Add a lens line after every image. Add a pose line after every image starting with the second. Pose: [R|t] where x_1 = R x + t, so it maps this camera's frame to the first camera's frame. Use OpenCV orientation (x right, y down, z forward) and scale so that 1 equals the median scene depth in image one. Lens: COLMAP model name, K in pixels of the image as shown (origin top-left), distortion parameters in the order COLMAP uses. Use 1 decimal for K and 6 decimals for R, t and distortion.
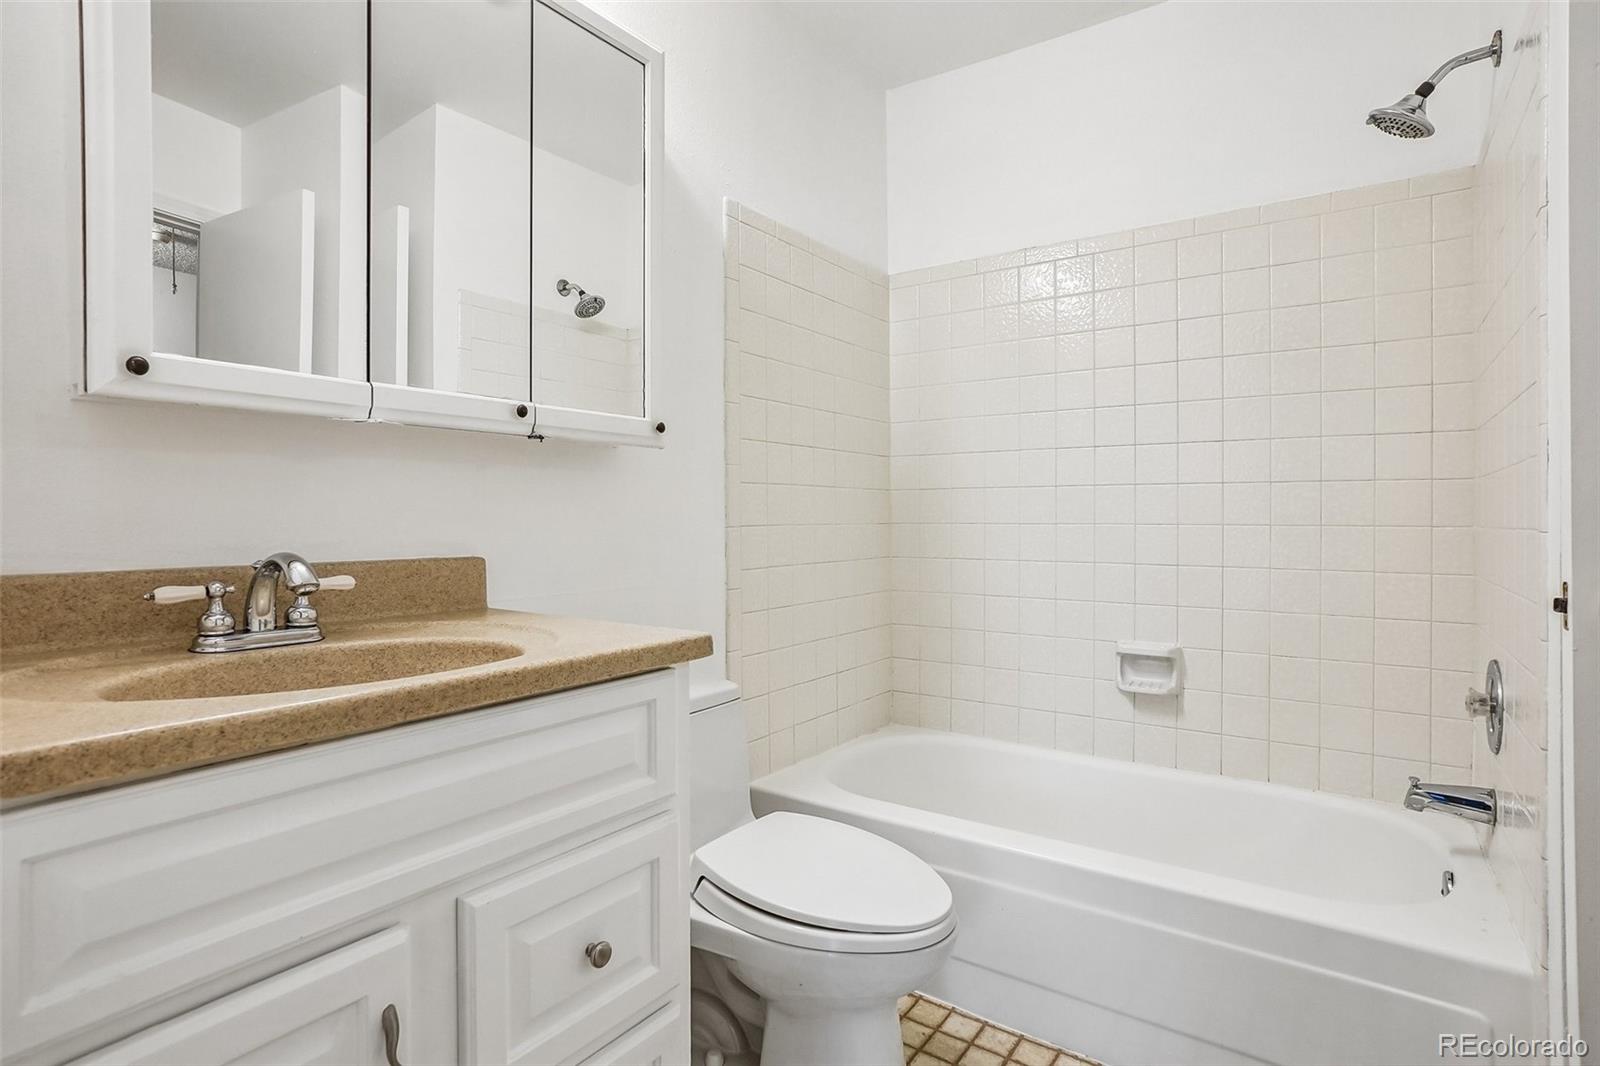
lens RADIAL K [[809.4, 0, 797.3], [0, 809.4, 518.7], [0, 0, 1]] dist [-0.015114, 0.000305]
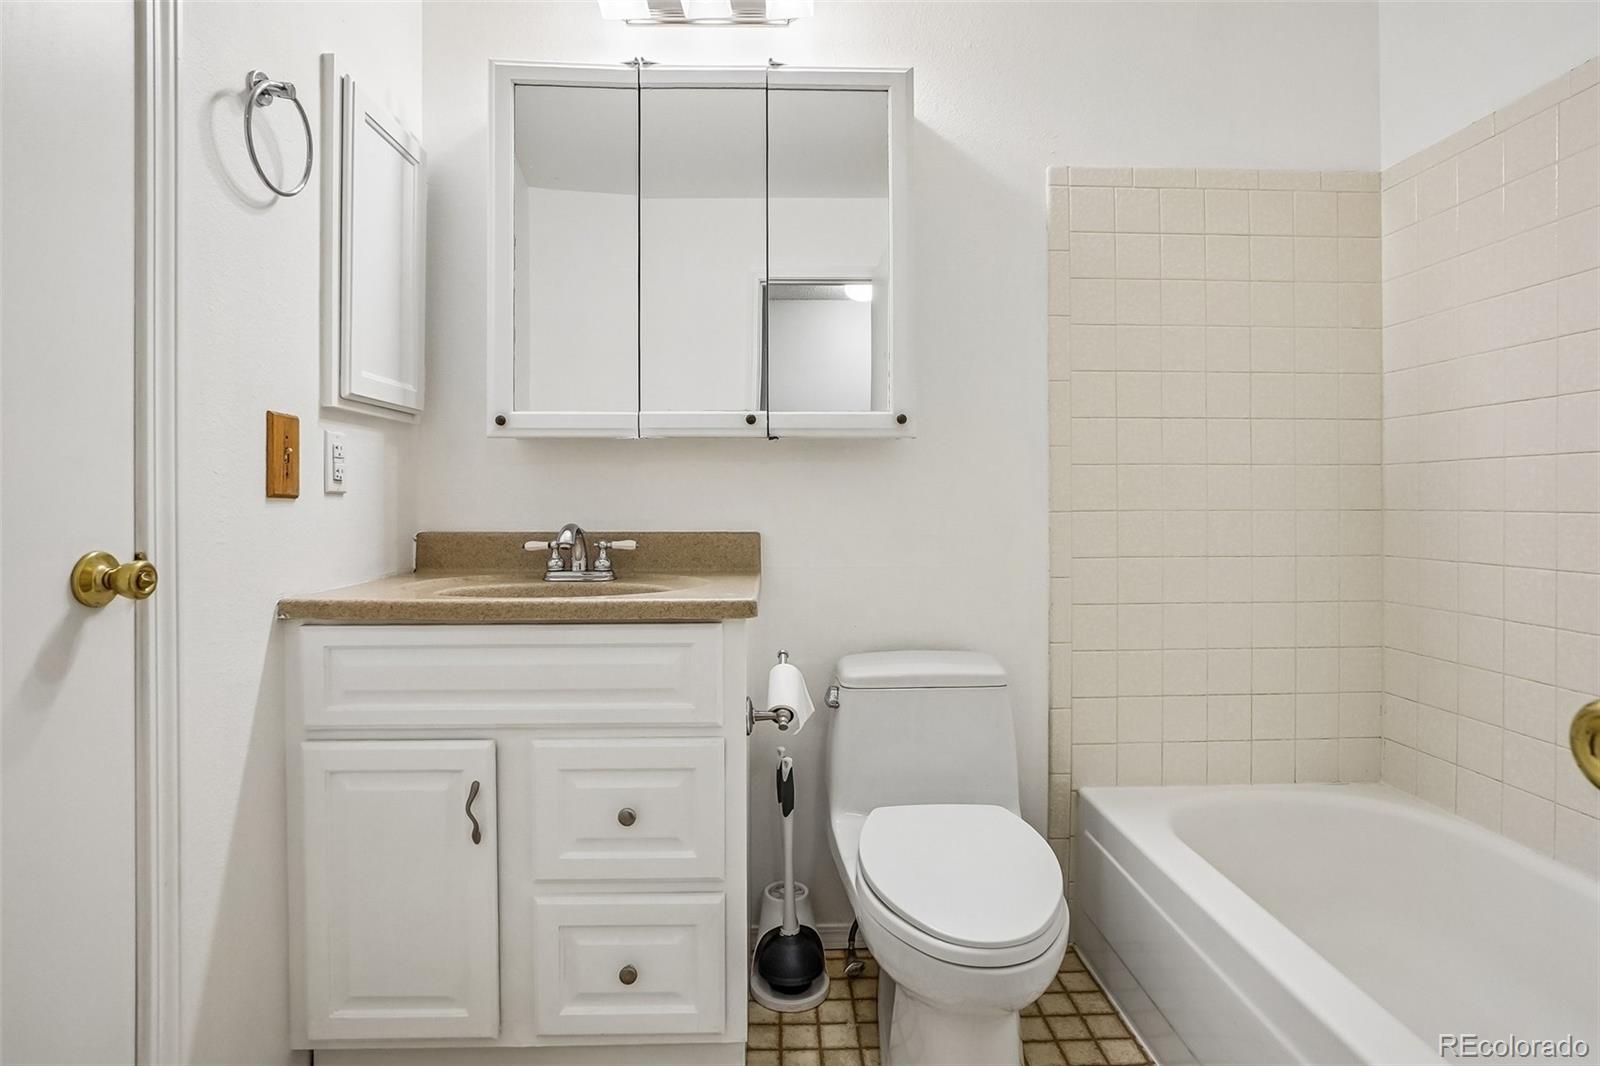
lens RADIAL K [[821.6, 0, 798.4], [0, 821.6, 510.2], [0, 0, 1]] dist [-0.045236, 0.022632]
pose [[0.611868, 0.008583, -0.790913, 0.729709], [-0.000793, 0.999947, 0.010238, -0.002158], [0.790959, -0.005637, 0.611843, 0.257275]]
